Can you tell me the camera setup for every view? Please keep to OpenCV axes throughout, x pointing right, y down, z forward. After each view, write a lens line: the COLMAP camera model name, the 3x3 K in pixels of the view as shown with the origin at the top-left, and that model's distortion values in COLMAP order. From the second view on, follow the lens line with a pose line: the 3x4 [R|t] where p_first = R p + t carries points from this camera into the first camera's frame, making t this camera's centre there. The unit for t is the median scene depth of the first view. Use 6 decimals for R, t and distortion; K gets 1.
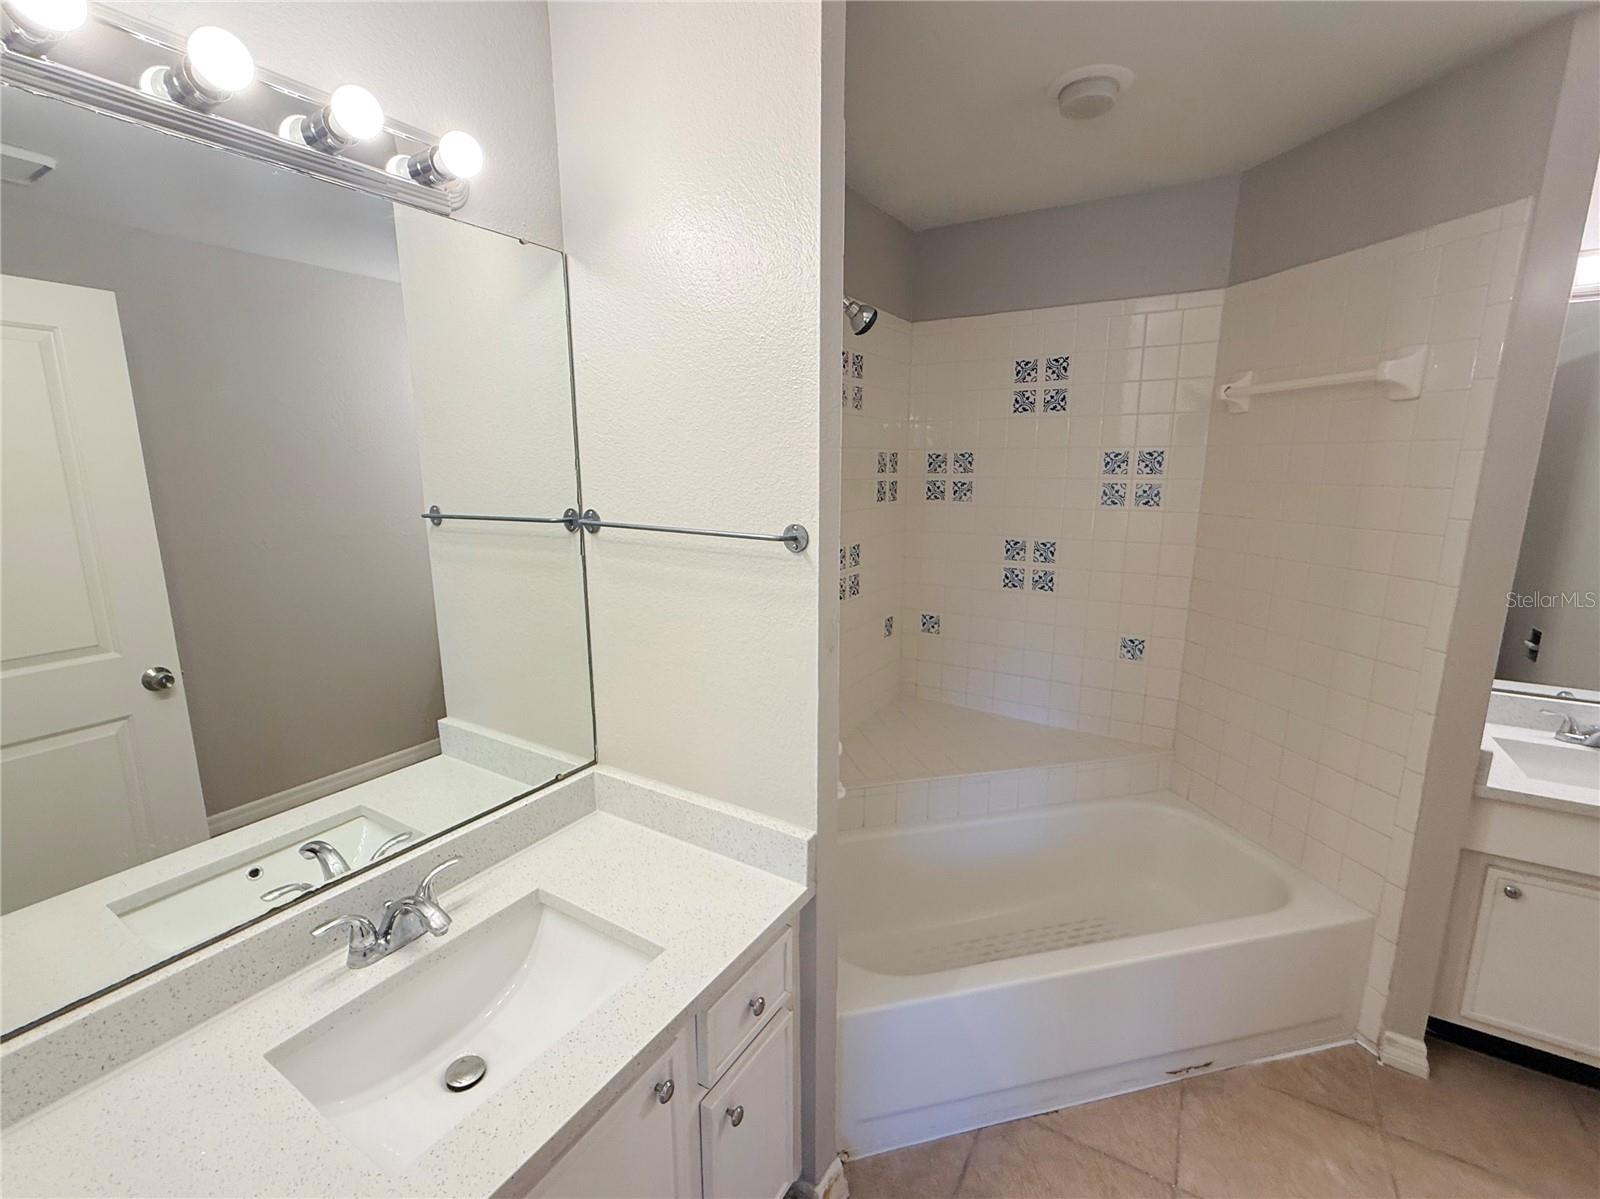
lens RADIAL K [[700.1, 0, 800.0], [0, 700.1, 599.5], [0, 0, 1]] dist [0.001489, 0.000750]
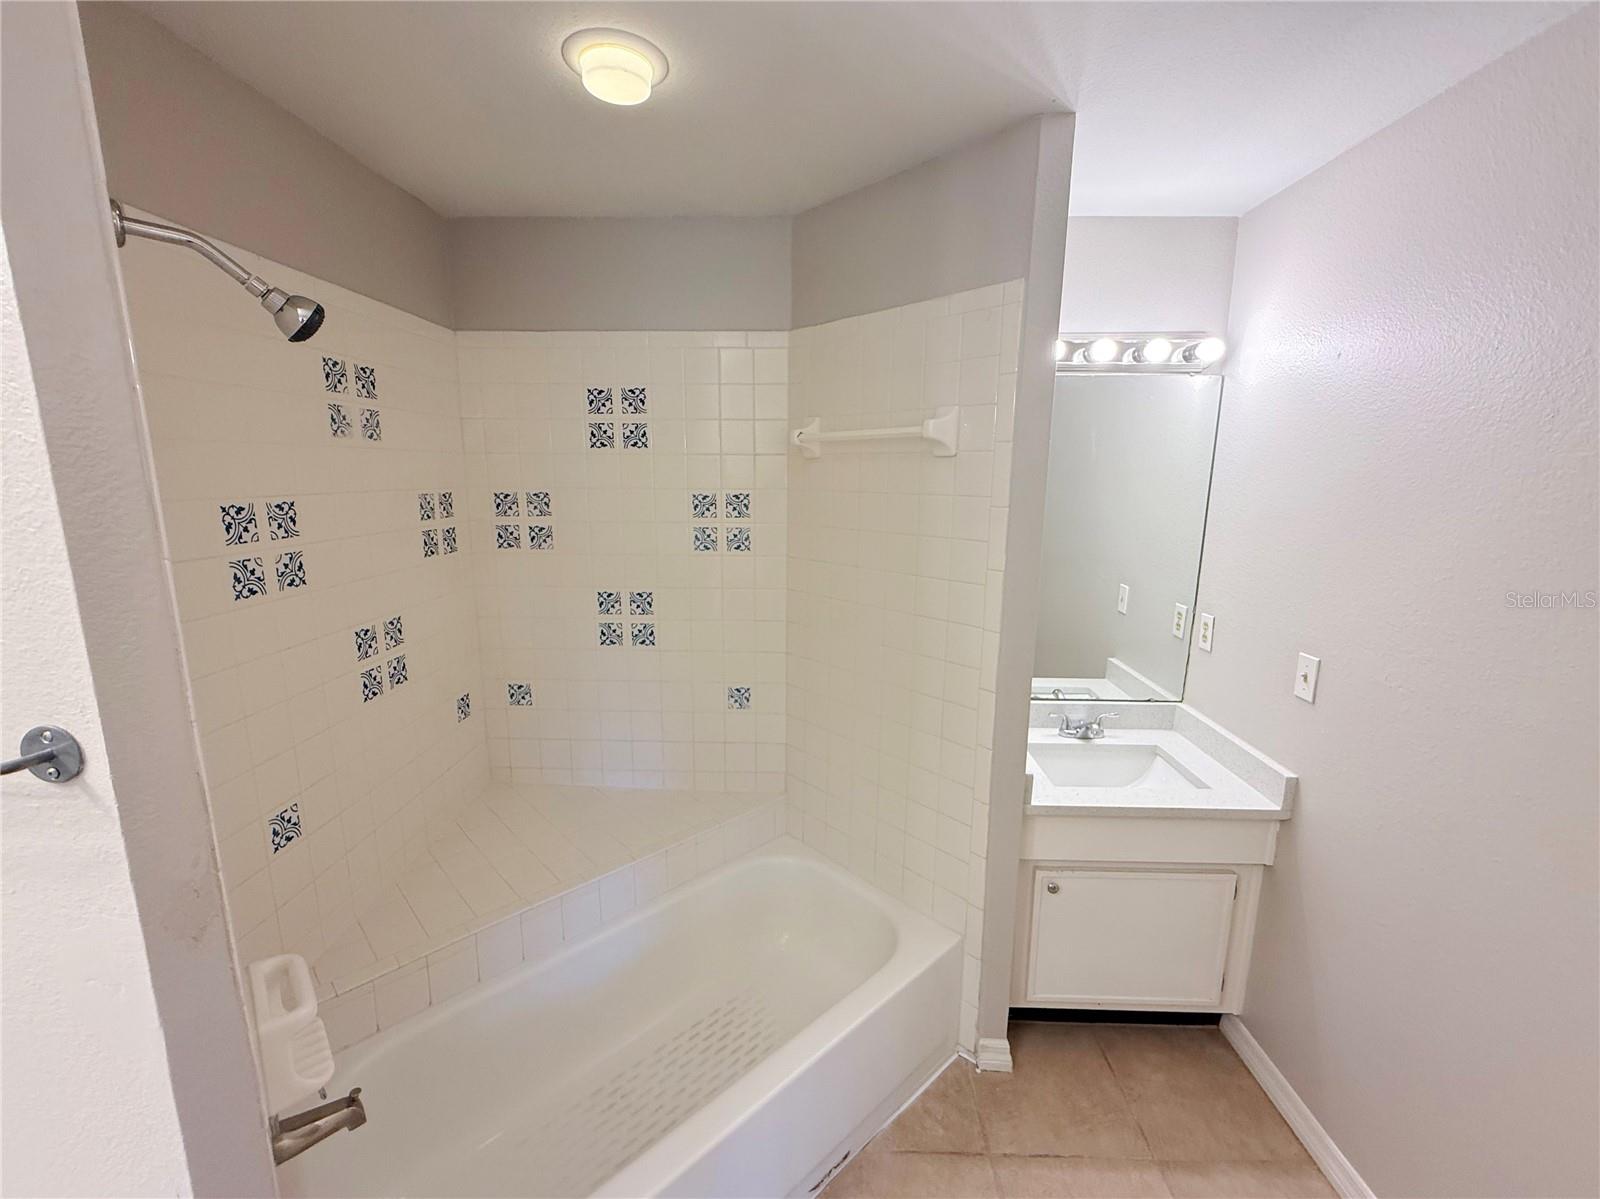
lens RADIAL K [[651.8, 0, 796.5], [0, 651.8, 593.9], [0, 0, 1]] dist [0.000198, 0.000049]
pose [[0.865935, -0.088779, 0.492215, 0.127395], [0.090431, 0.995692, 0.020497, -0.090548], [-0.491914, 0.026763, 0.870233, 0.199378]]
